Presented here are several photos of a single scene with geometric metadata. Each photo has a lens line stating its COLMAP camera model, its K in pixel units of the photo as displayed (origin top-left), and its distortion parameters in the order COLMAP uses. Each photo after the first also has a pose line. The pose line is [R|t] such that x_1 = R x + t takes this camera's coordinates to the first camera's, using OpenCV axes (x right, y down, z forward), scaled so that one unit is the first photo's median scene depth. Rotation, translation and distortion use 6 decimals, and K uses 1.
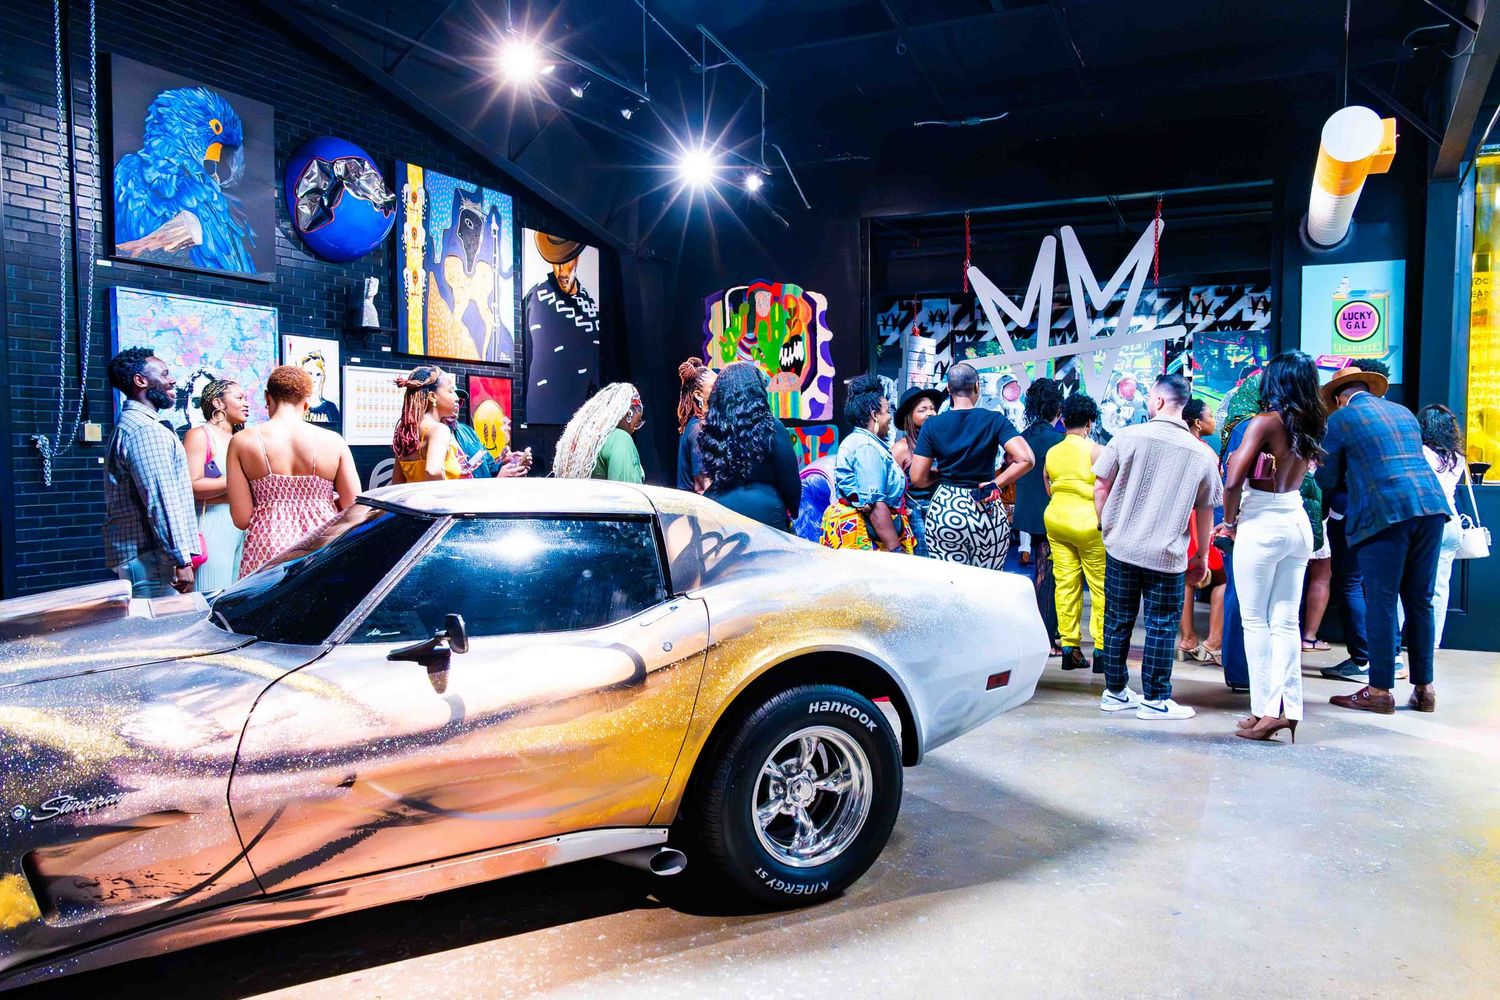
lens RADIAL K [[1149.4, 0, 750.0], [0, 1149.4, 500.0], [0, 0, 1]] dist [0.012208, 0.003078]
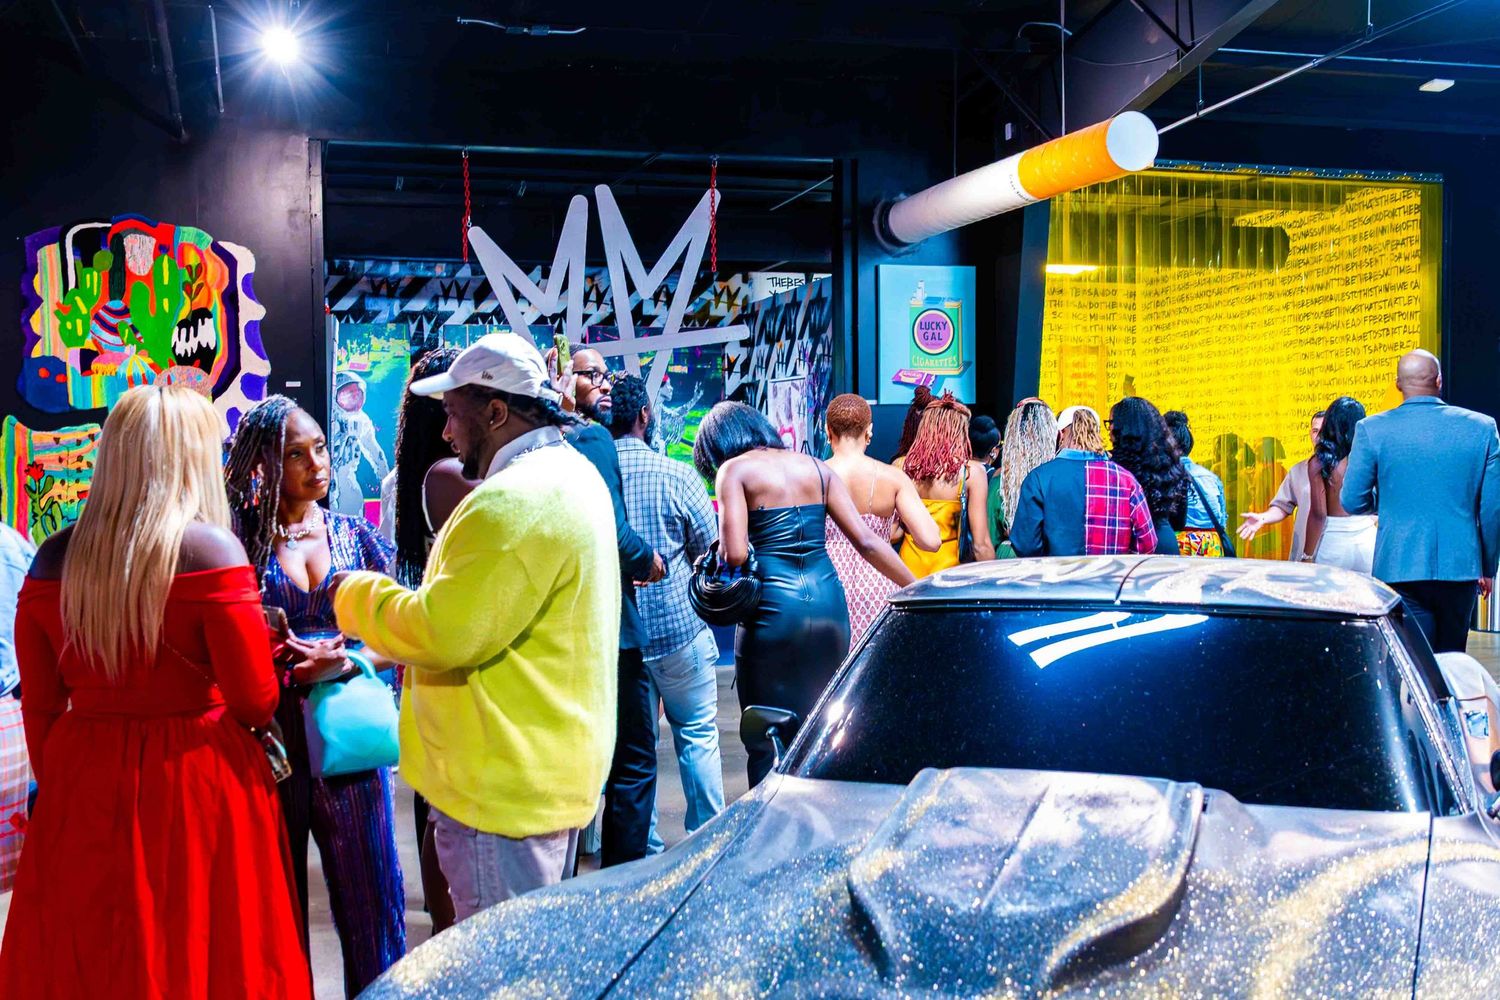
lens RADIAL K [[1638.3, 0, 750.0], [0, 1638.3, 500.0], [0, 0, 1]] dist [0.011826, -0.003593]
pose [[0.757788, -0.025163, 0.652015, -0.357878], [0.040624, 0.999137, -0.008655, -0.019814], [-0.651235, 0.033046, 0.758156, 0.135187]]
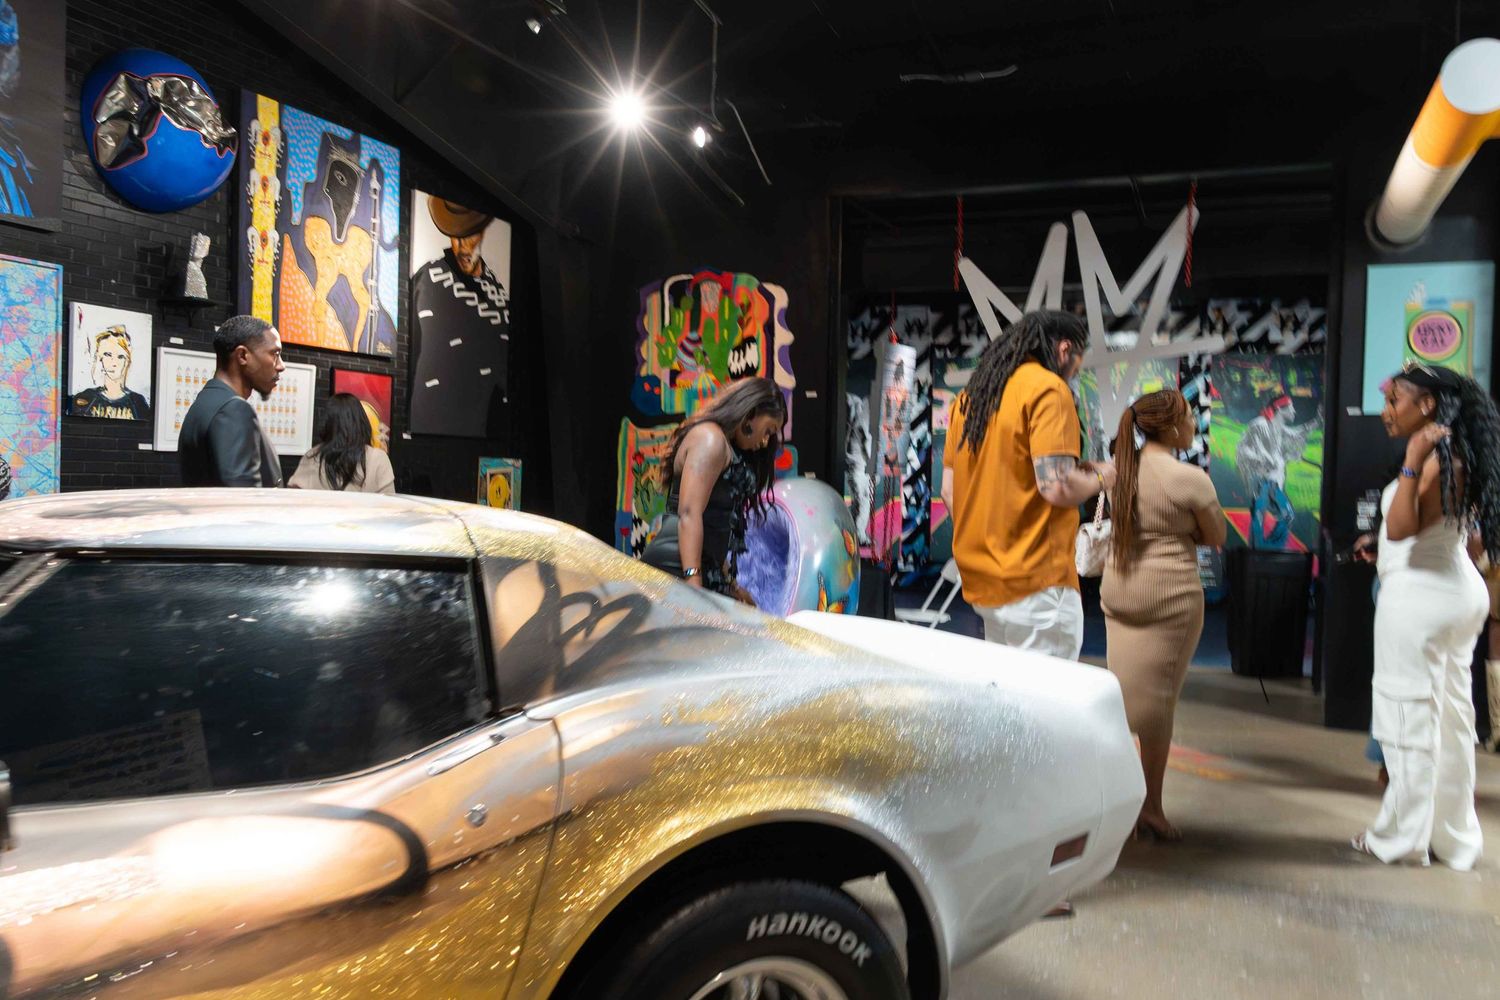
lens RADIAL K [[1242.8, 0, 750.0], [0, 1242.8, 500.0], [0, 0, 1]] dist [0.007367, 0.005841]
pose [[0.998764, 0.026353, 0.042152, 0.006888], [-0.025127, 0.999253, -0.029355, -0.000355], [-0.042894, 0.028259, 0.998680, 0.128121]]
